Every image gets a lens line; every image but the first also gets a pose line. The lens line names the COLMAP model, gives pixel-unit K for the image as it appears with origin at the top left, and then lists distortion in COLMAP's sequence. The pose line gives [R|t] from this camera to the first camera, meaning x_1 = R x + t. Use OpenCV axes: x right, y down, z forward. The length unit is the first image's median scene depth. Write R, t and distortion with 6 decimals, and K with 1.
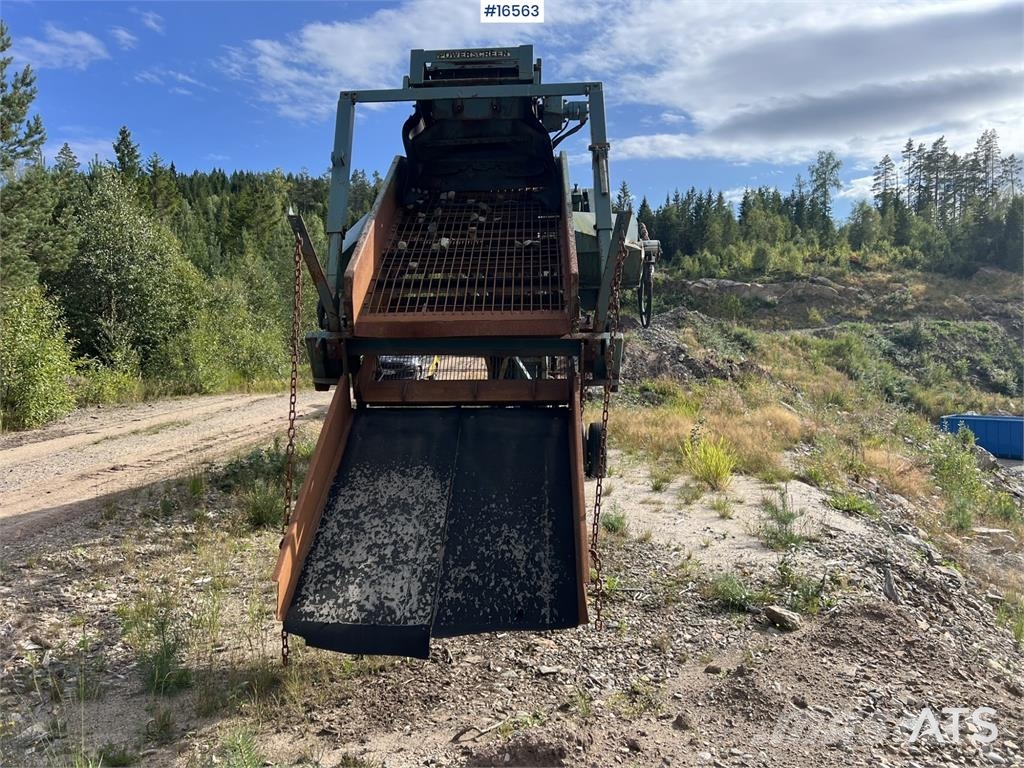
lens RADIAL K [[766.9, 0, 503.7], [0, 766.9, 380.3], [0, 0, 1]] dist [0.056564, -0.056075]
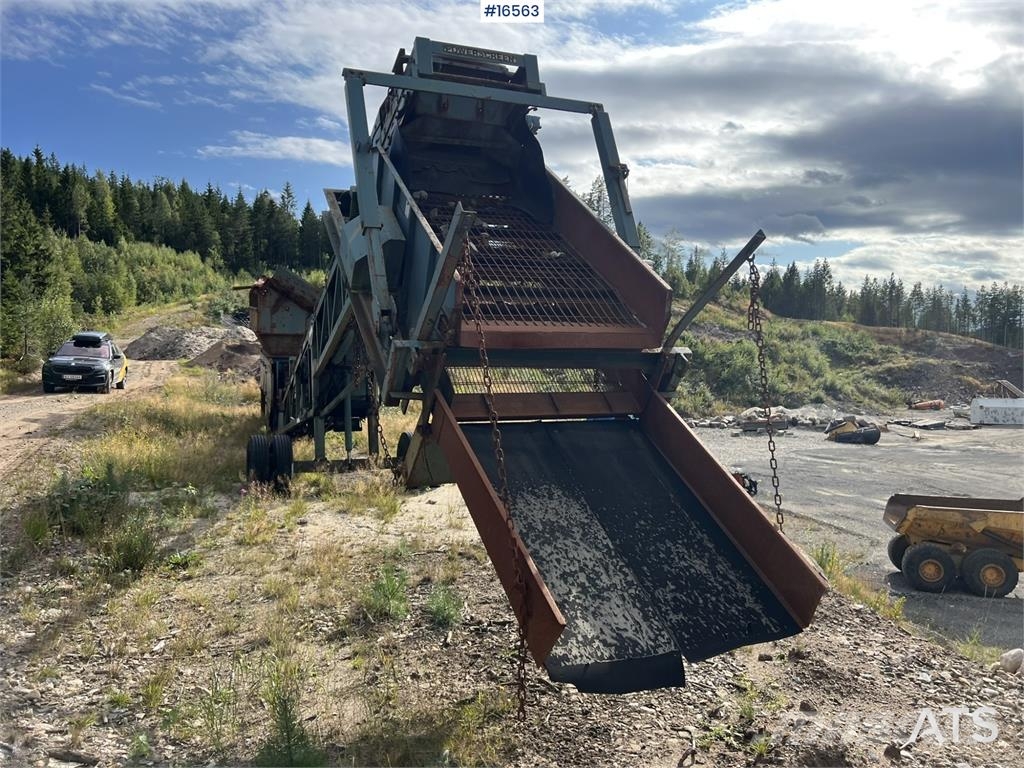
lens RADIAL K [[766.9, 0, 509.0], [0, 766.9, 373.8], [0, 0, 1]] dist [0.056564, -0.056075]
pose [[0.900429, 0.006207, 0.434960, -0.169284], [0.000496, 0.999883, -0.015294, -0.003612], [-0.435004, 0.013987, 0.900320, 0.050790]]
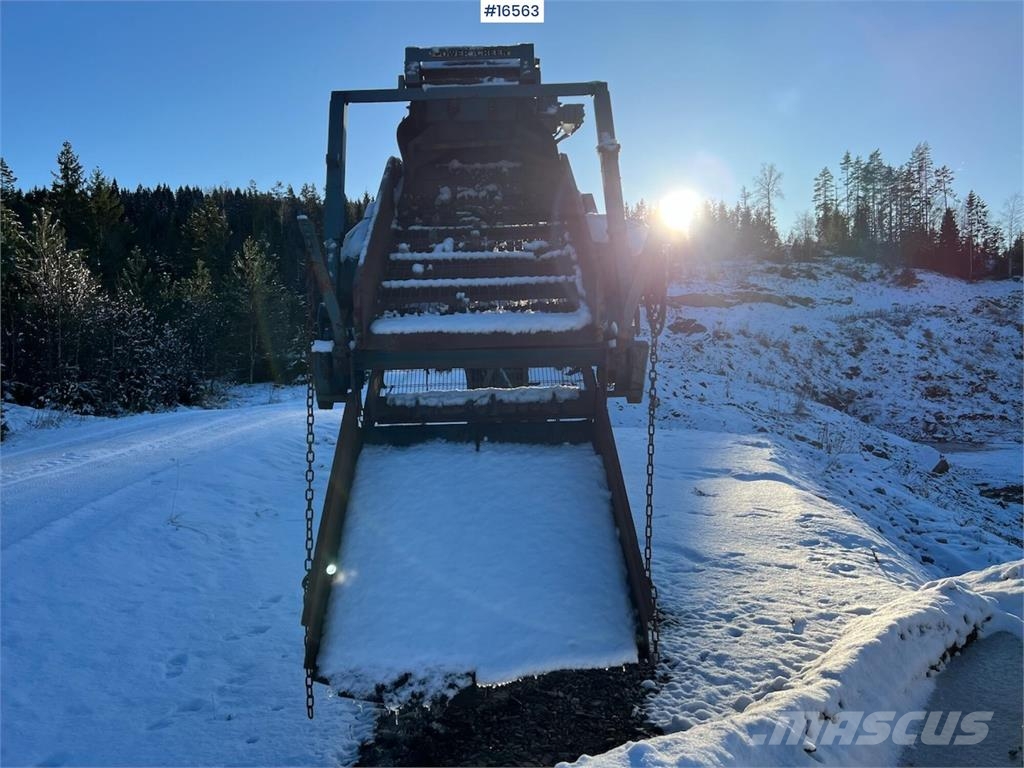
lens RADIAL K [[766.9, 0, 506.0], [0, 766.9, 379.0], [0, 0, 1]] dist [0.056564, -0.056075]
pose [[0.997851, -0.020534, 0.062227, -0.025800], [0.021572, 0.999638, -0.016059, -0.001103], [-0.061875, 0.017367, 0.997933, 0.020860]]
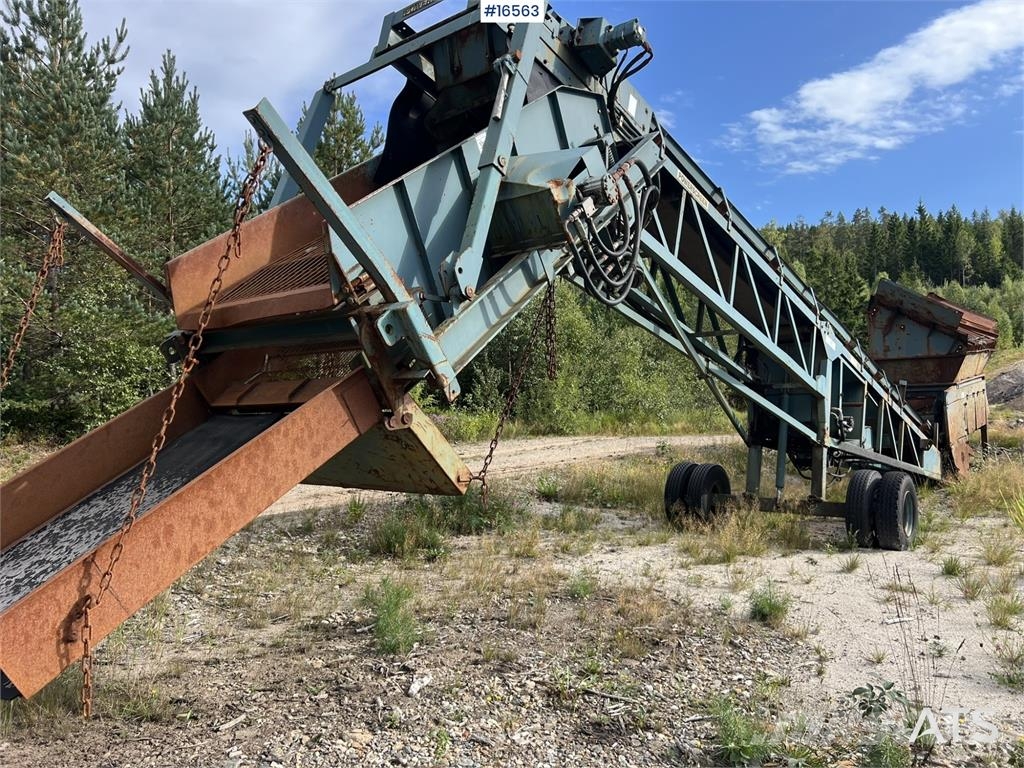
lens RADIAL K [[766.9, 0, 507.6], [0, 766.9, 385.1], [0, 0, 1]] dist [0.056564, -0.056075]
pose [[0.807833, -0.025993, -0.588839, 0.202996], [-0.011880, 0.998106, -0.060358, 0.017680], [0.589292, 0.055755, 0.805994, 0.160059]]
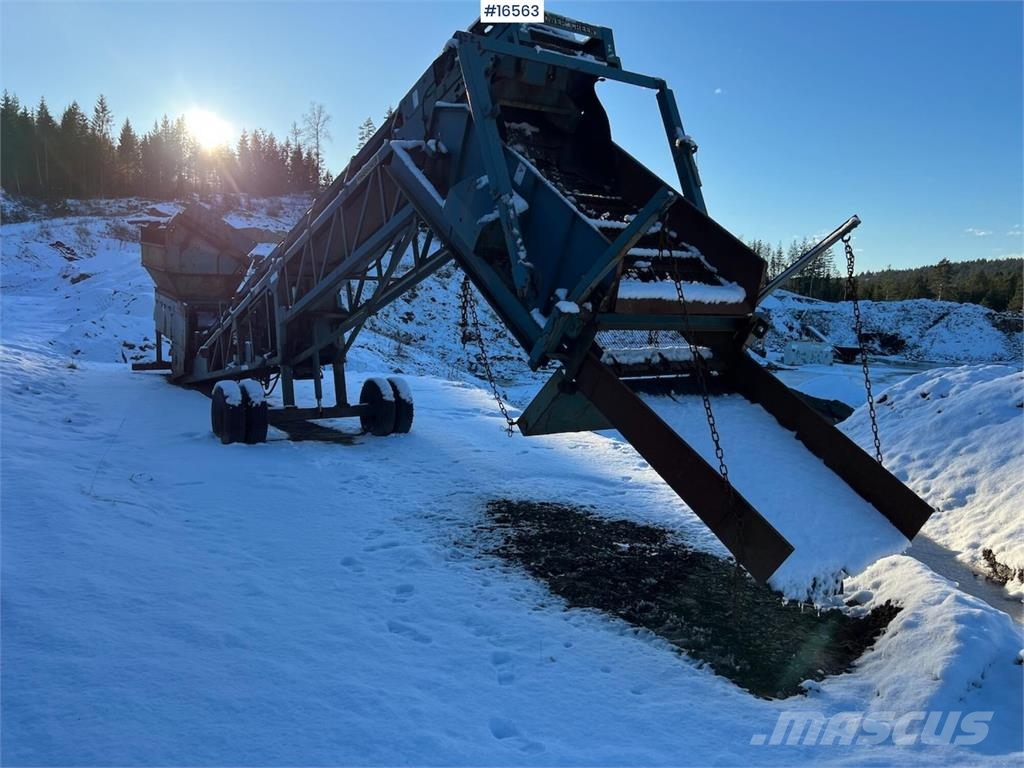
lens RADIAL K [[766.9, 0, 511.0], [0, 766.9, 383.0], [0, 0, 1]] dist [0.056564, -0.056075]
pose [[0.791475, -0.035422, 0.610174, -0.290023], [-0.010963, 0.997336, 0.072118, -0.011363], [-0.611103, -0.063769, 0.788978, 0.089664]]
